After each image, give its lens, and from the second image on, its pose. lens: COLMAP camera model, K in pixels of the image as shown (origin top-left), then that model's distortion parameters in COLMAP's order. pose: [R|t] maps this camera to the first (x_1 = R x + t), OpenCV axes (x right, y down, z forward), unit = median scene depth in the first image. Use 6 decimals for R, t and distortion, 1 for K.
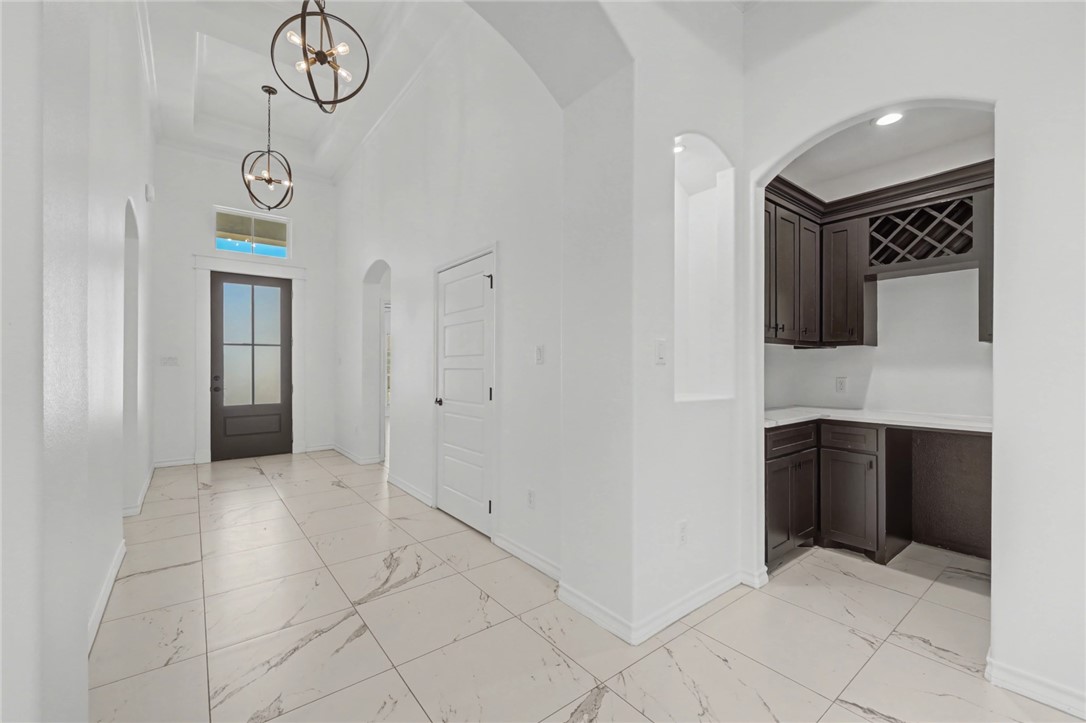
lens RADIAL K [[445.6, 0, 553.3], [0, 445.6, 362.2], [0, 0, 1]] dist [0.000870, -0.000789]
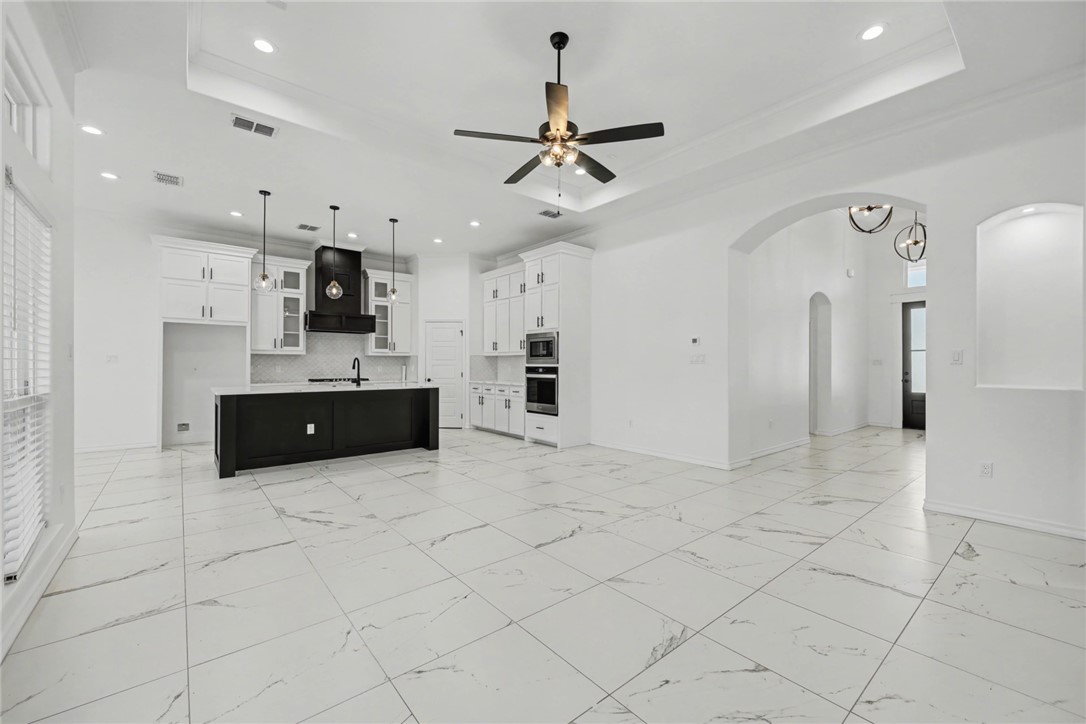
lens RADIAL K [[445.6, 0, 545.0], [0, 445.6, 358.7], [0, 0, 1]] dist [0.000870, -0.000789]
pose [[0.002956, -0.014789, -0.999886, 0.869481], [0.004841, 0.999879, -0.014775, 0.001780], [0.999984, -0.004797, 0.003027, -0.267217]]
